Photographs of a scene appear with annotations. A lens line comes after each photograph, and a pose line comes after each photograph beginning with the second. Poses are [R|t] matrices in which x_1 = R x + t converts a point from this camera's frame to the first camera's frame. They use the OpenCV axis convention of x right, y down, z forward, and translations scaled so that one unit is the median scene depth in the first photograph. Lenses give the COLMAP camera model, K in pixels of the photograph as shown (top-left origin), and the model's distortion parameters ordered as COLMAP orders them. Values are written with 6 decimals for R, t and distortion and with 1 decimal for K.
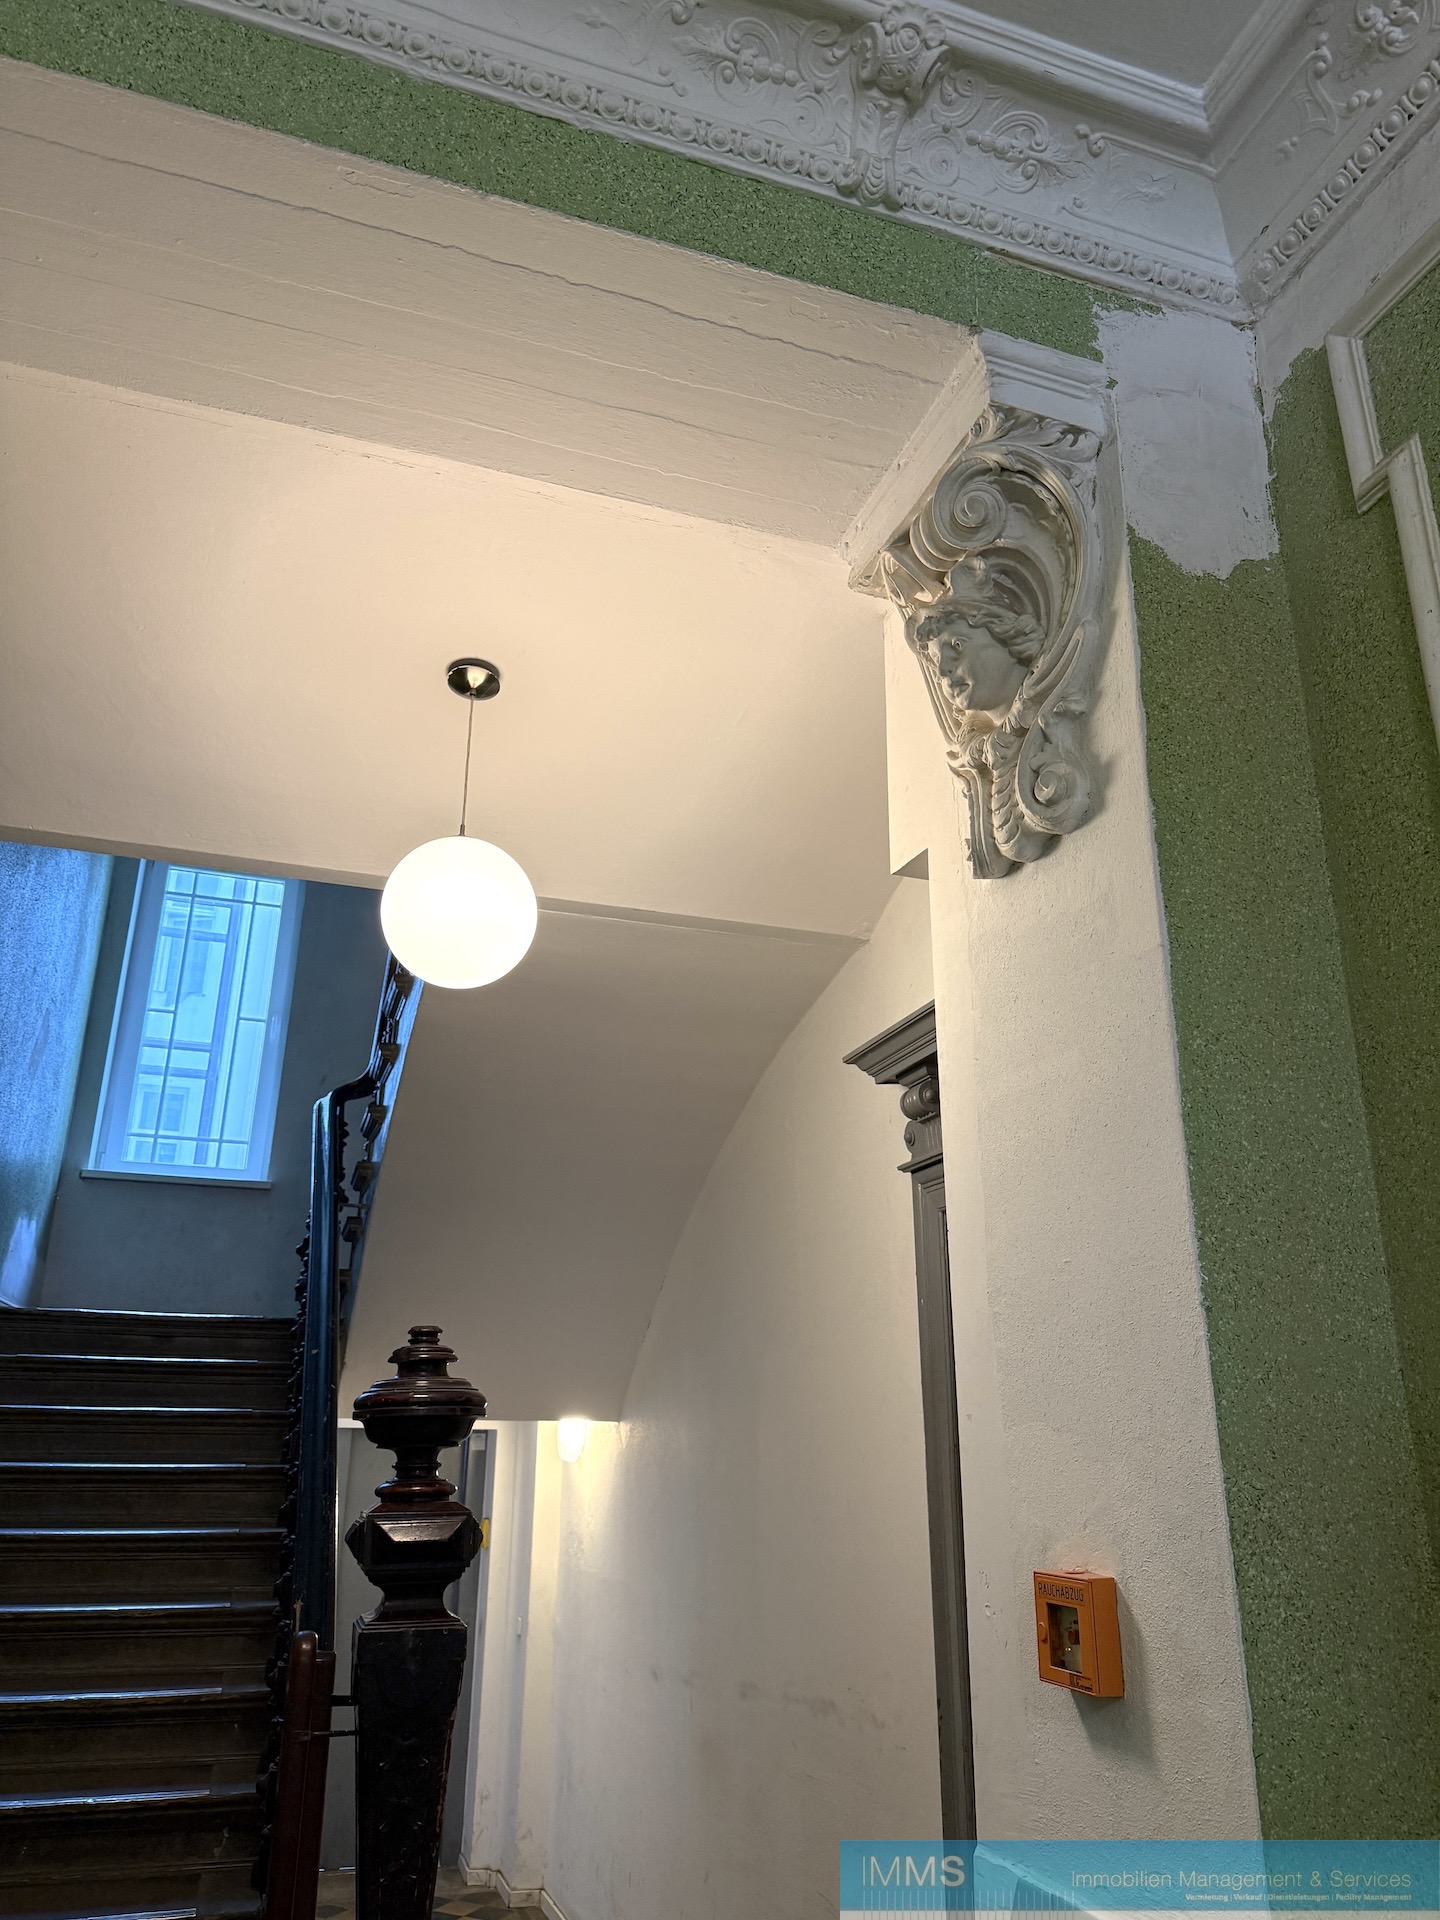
lens RADIAL K [[1396.5, 0, 715.0], [0, 1396.5, 939.1], [0, 0, 1]] dist [0.120383, -0.243286]
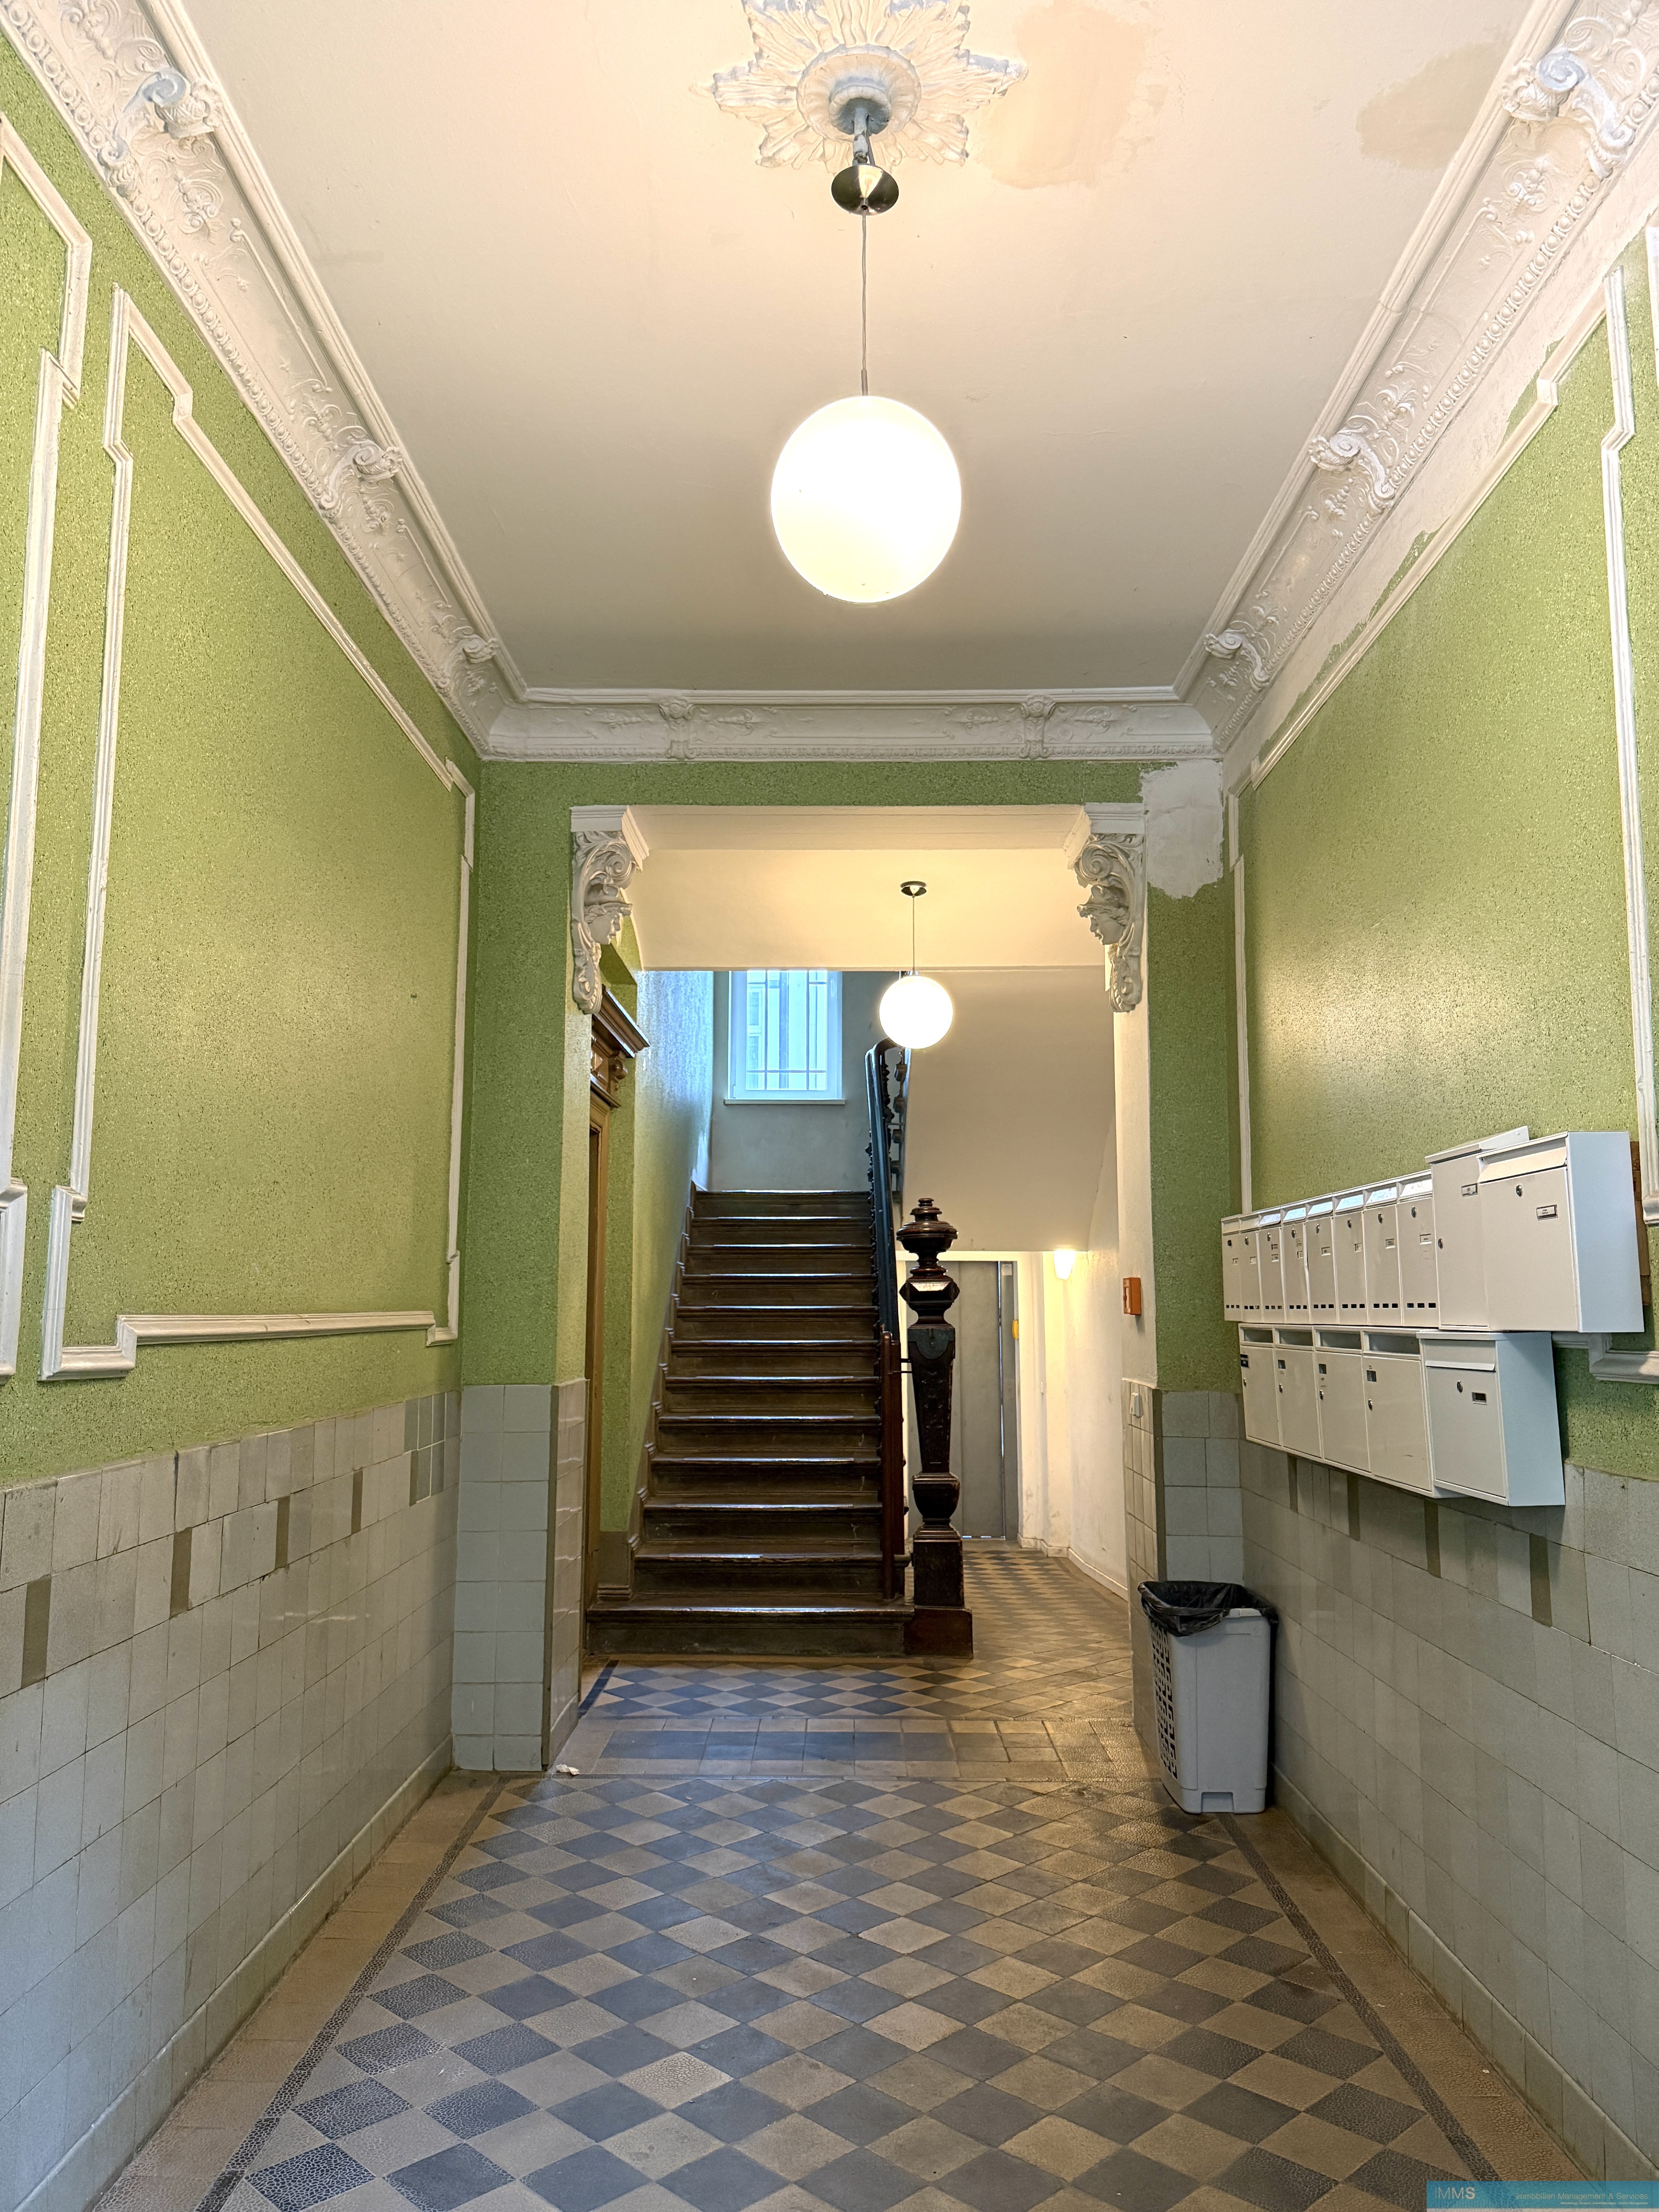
lens RADIAL K [[1574.4, 0, 829.5], [0, 1574.4, 1106.0], [0, 0, 1]] dist [0.003877, -0.008340]
pose [[0.951163, -0.052459, -0.304198, 0.390906], [0.118281, 0.972178, 0.202188, -0.360668], [0.285128, -0.228294, 0.930905, -1.227395]]
